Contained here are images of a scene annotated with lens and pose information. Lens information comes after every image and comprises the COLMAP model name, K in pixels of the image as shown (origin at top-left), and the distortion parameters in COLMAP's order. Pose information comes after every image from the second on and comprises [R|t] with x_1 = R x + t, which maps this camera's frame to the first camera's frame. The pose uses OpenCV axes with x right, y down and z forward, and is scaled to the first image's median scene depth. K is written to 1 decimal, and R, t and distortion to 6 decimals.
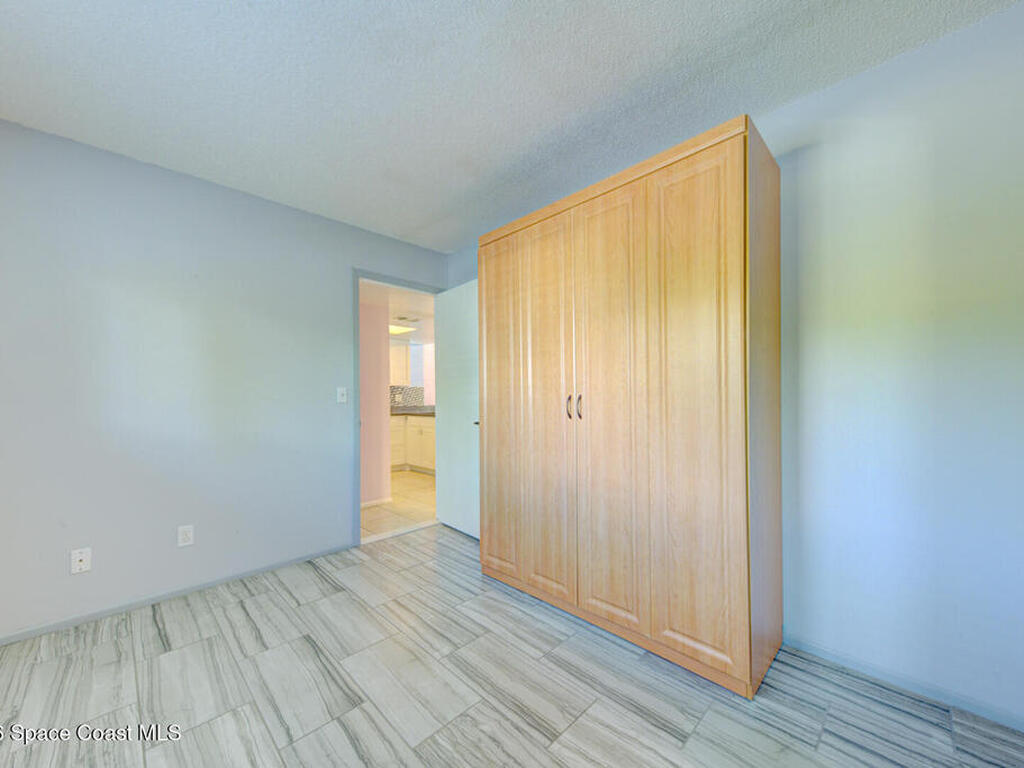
lens RADIAL K [[394.1, 0, 511.5], [0, 394.1, 393.7], [0, 0, 1]] dist [0.003255, 0.000150]
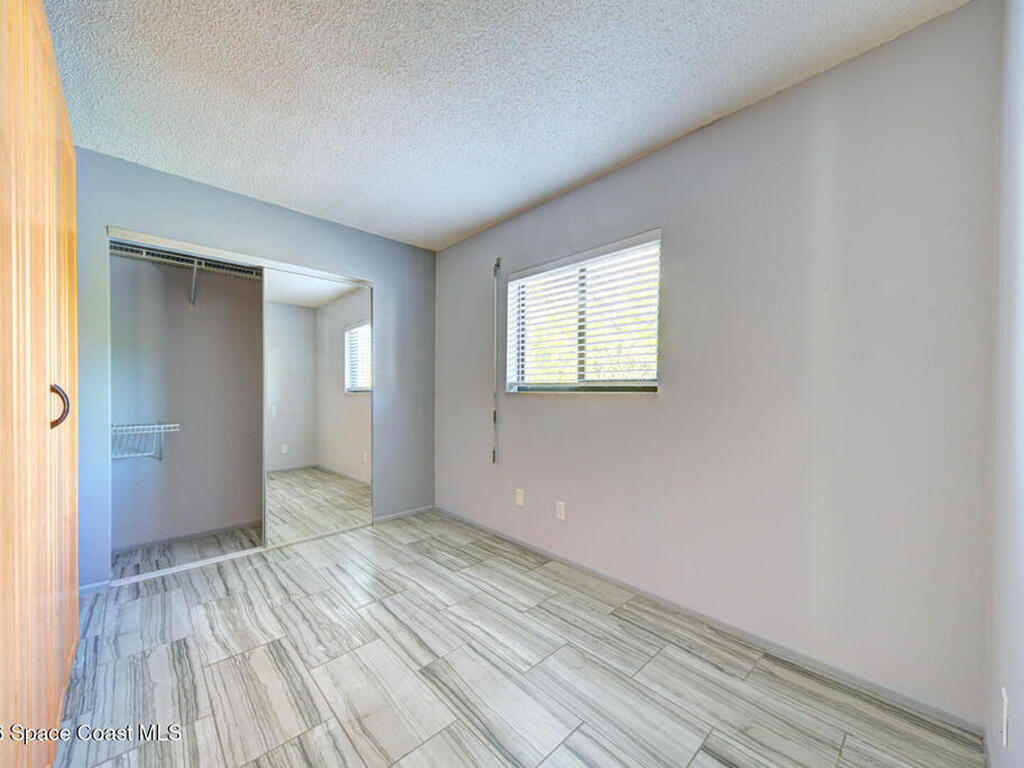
lens RADIAL K [[394.1, 0, 511.2], [0, 394.1, 389.9], [0, 0, 1]] dist [0.003255, 0.000150]
pose [[-0.999450, -0.003867, 0.032935, -0.652599], [-0.004116, 0.999963, -0.007492, 0.020161], [-0.032904, -0.007624, -0.999429, 2.058698]]
